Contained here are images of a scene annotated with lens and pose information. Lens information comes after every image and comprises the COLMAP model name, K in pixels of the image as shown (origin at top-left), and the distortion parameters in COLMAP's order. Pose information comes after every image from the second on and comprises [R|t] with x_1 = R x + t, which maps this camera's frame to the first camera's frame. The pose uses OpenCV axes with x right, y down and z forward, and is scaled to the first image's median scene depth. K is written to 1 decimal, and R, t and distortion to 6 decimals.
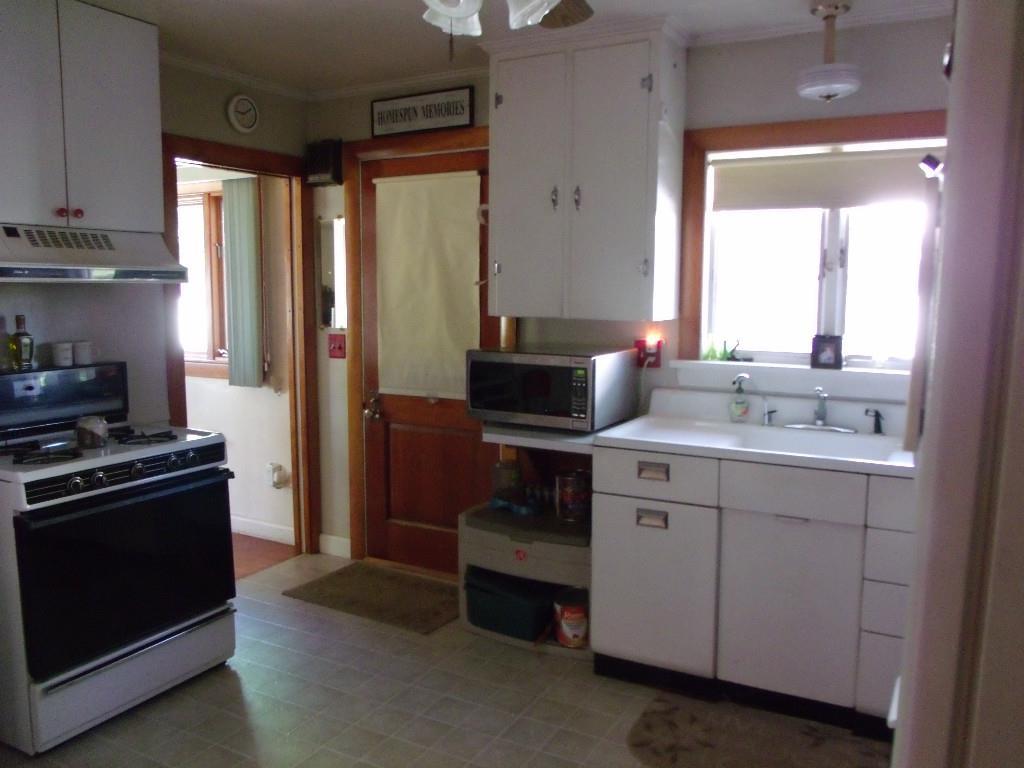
lens RADIAL K [[819.7, 0, 512.0], [0, 819.7, 384.0], [0, 0, 1]] dist [0.008704, -0.000207]
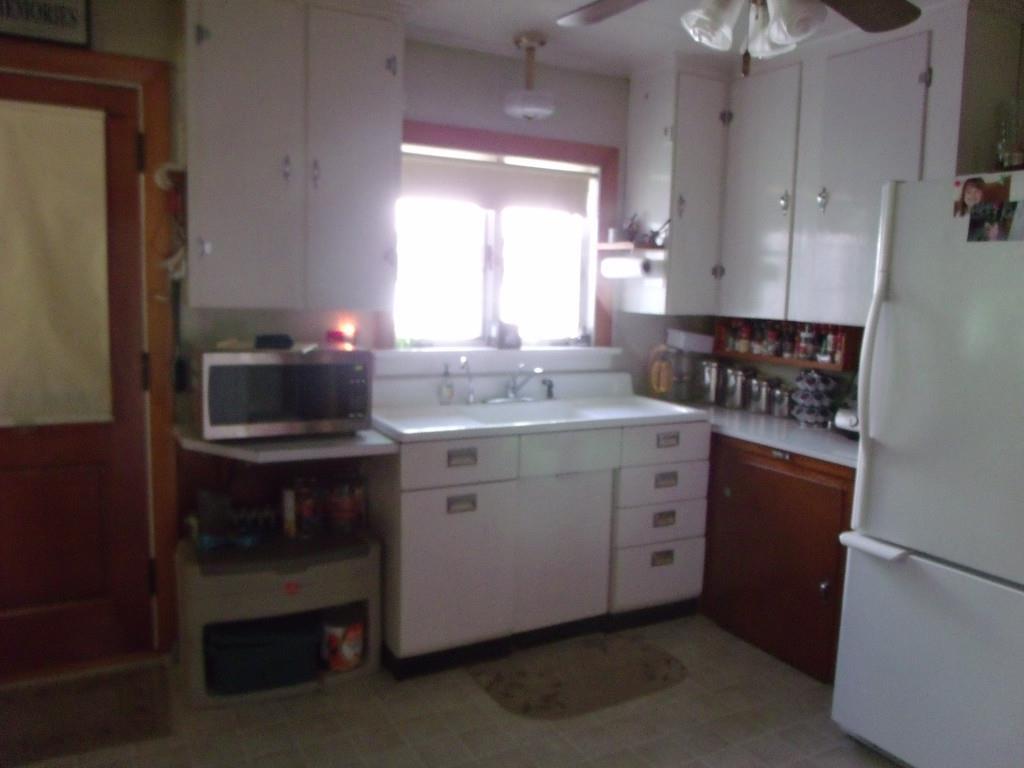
lens RADIAL K [[829.9, 0, 512.0], [0, 829.9, 384.0], [0, 0, 1]] dist [-0.006852, 0.004294]
pose [[0.536603, -0.091799, 0.838827, -0.614854], [0.072246, 0.995413, 0.062719, -0.043162], [-0.840737, 0.026947, 0.540773, 0.362832]]
